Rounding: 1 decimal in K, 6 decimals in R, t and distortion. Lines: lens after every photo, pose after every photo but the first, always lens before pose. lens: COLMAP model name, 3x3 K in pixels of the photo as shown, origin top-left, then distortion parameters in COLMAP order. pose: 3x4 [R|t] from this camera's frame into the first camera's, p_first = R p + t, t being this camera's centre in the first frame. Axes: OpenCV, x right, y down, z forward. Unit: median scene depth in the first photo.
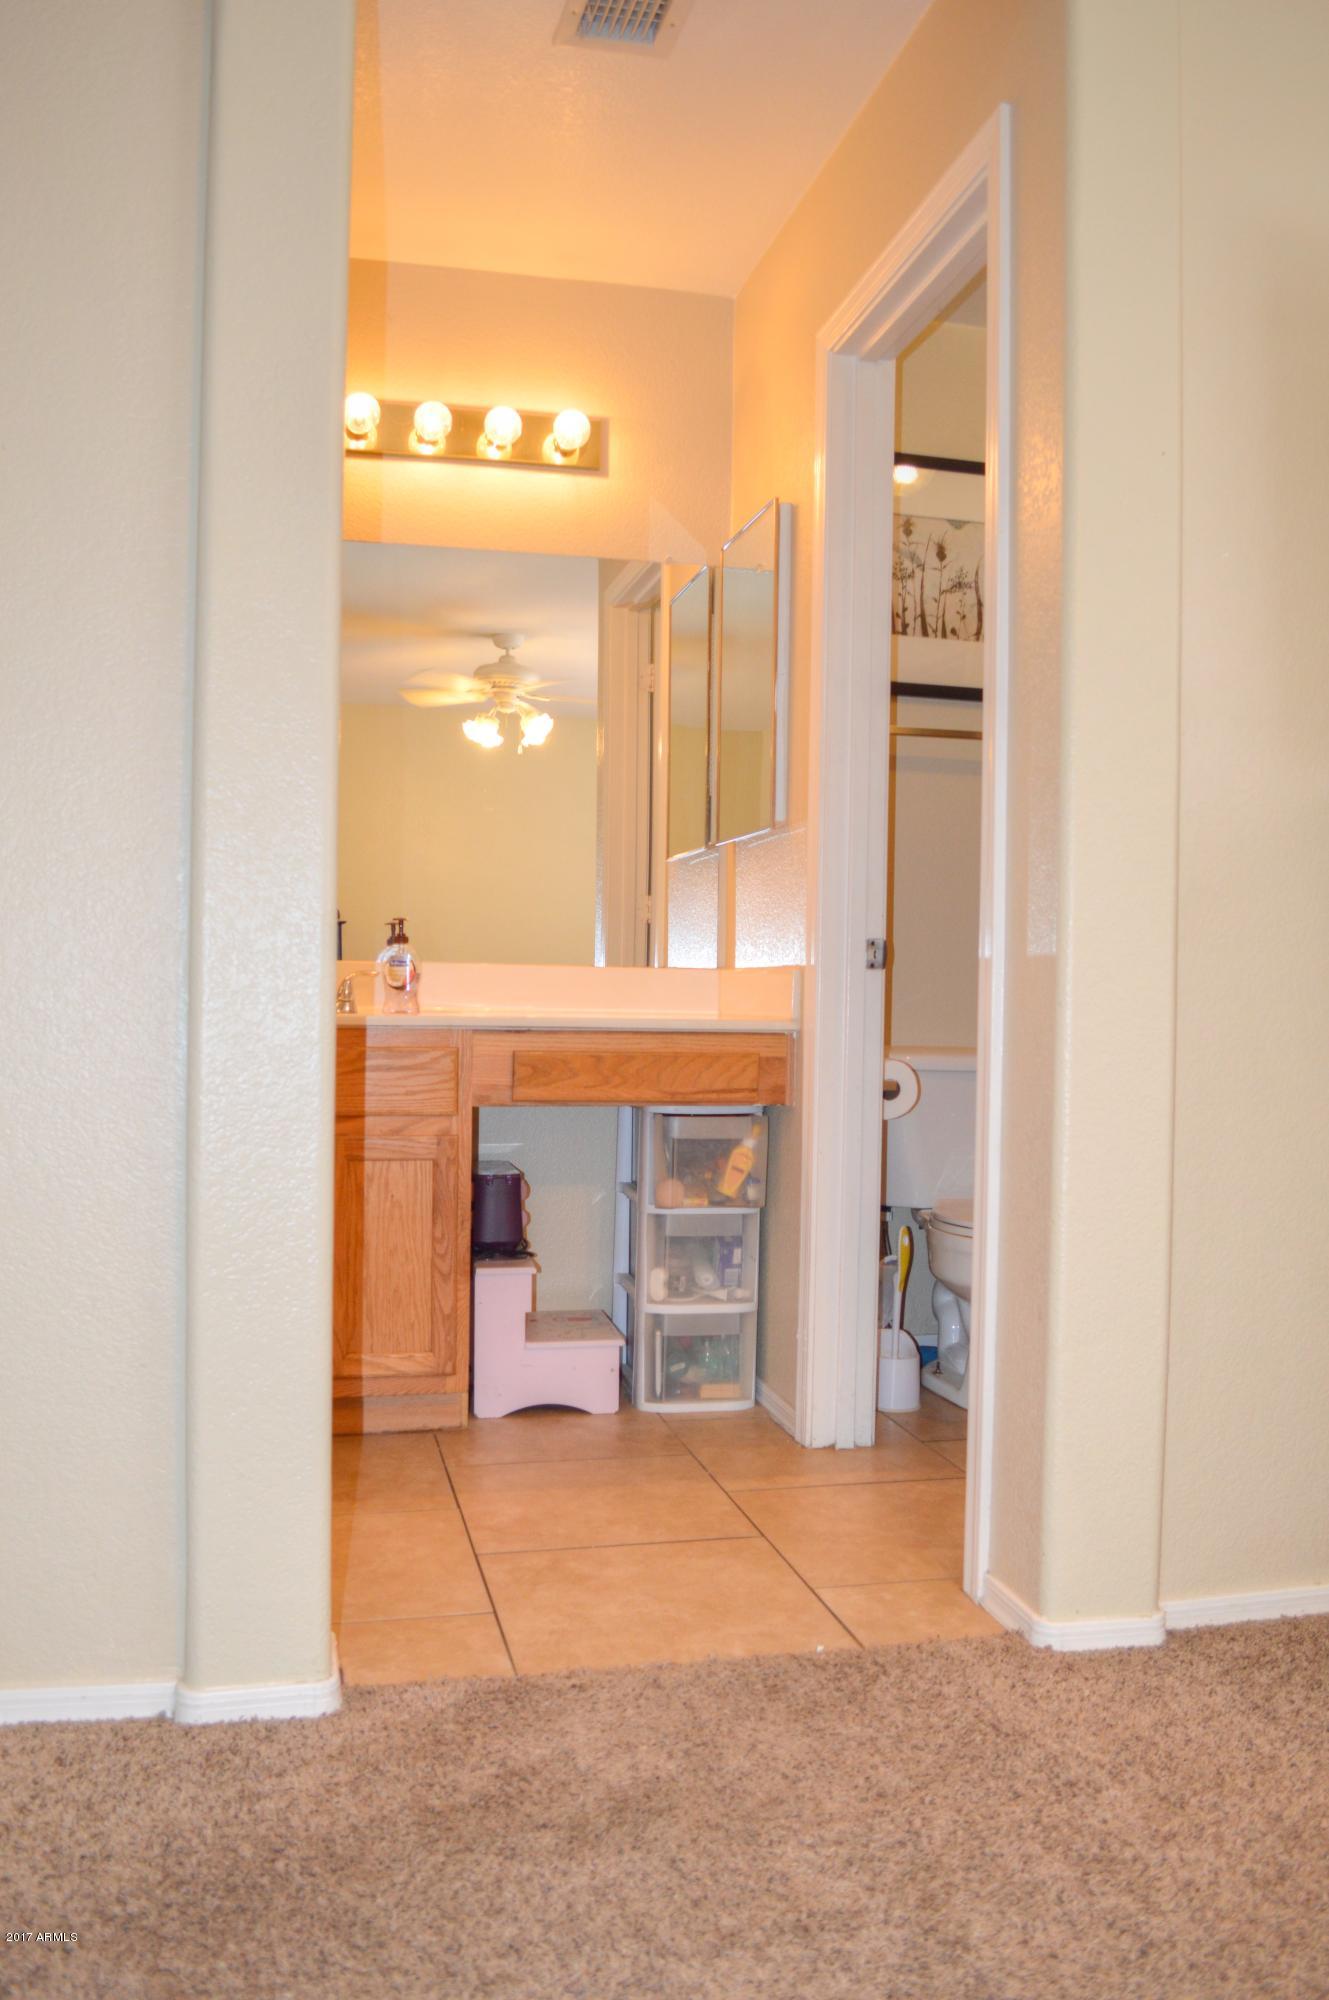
lens RADIAL K [[1600.2, 0, 664.5], [0, 1600.2, 1000.0], [0, 0, 1]] dist [-0.087002, 0.017326]
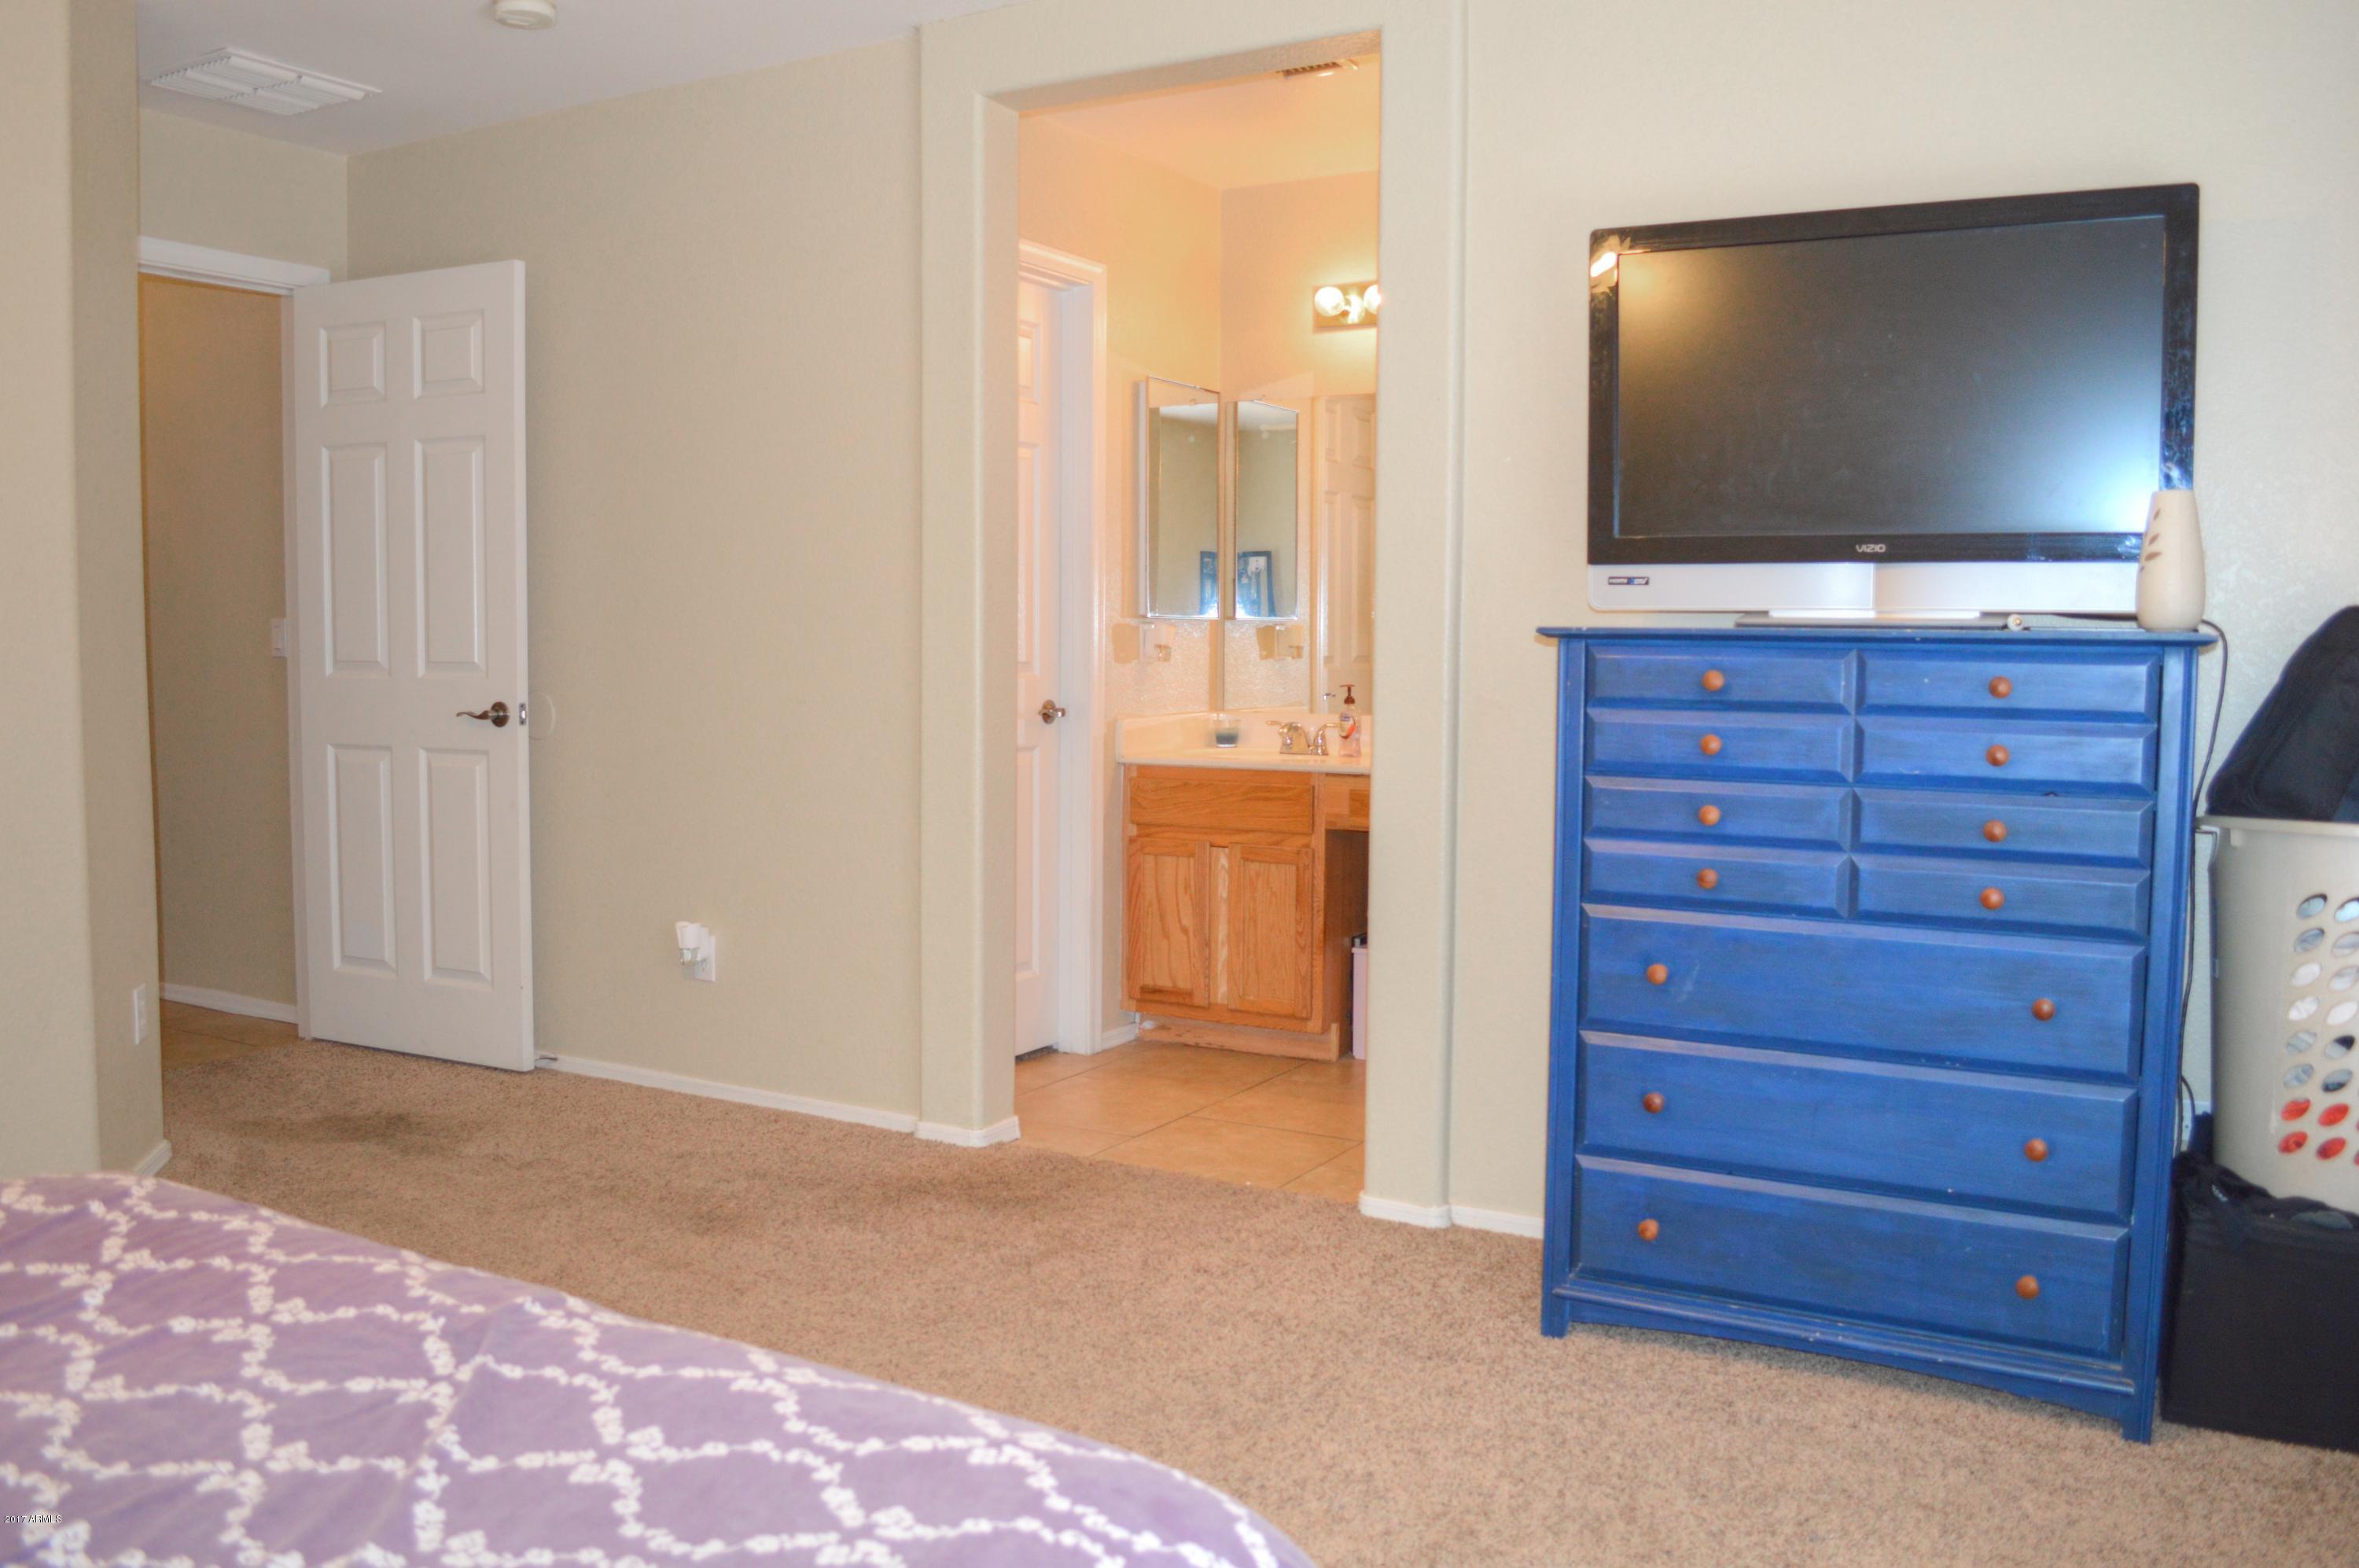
lens RADIAL K [[1887.5, 0, 1179.5], [0, 1887.5, 784.0], [0, 0, 1]] dist [-0.087002, 0.017326]
pose [[0.734416, 0.042309, -0.677380, 1.145920], [-0.000075, 0.998060, 0.062257, -0.094612], [0.678700, -0.045671, 0.732994, -0.363053]]
